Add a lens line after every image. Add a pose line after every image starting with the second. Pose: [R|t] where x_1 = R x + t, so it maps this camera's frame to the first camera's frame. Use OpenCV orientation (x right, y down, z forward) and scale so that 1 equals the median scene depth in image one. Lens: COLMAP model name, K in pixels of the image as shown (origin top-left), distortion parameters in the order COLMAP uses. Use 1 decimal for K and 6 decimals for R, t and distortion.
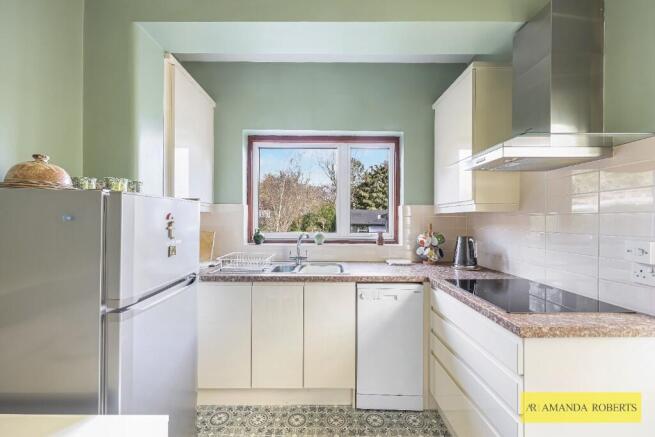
lens RADIAL K [[269.9, 0, 327.5], [0, 269.9, 218.5], [0, 0, 1]] dist [-0.000234, -0.000035]
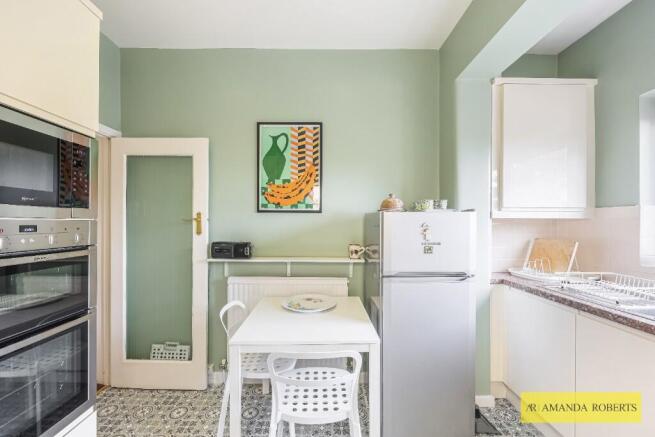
lens RADIAL K [[269.5, 0, 327.1], [0, 269.5, 232.1], [0, 0, 1]] dist [-0.000507, 0.000027]
pose [[0.004408, 0.021957, -0.999749, 0.416666], [-0.002477, 0.999756, 0.021947, -0.000050], [0.999987, 0.002380, 0.004462, 0.238644]]
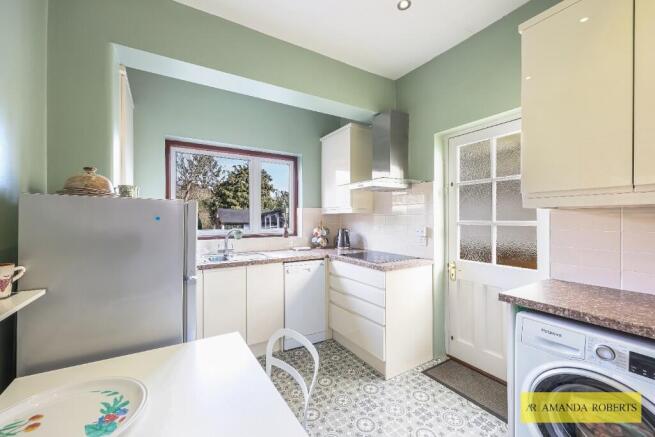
lens RADIAL K [[269.9, 0, 327.5], [0, 269.9, 218.5], [0, 0, 1]] dist [-0.000234, -0.000035]
pose [[0.857103, -0.005464, 0.515116, -0.348878], [0.003026, 0.999980, 0.005573, -0.001892], [-0.515136, -0.003218, 0.857102, -0.276480]]
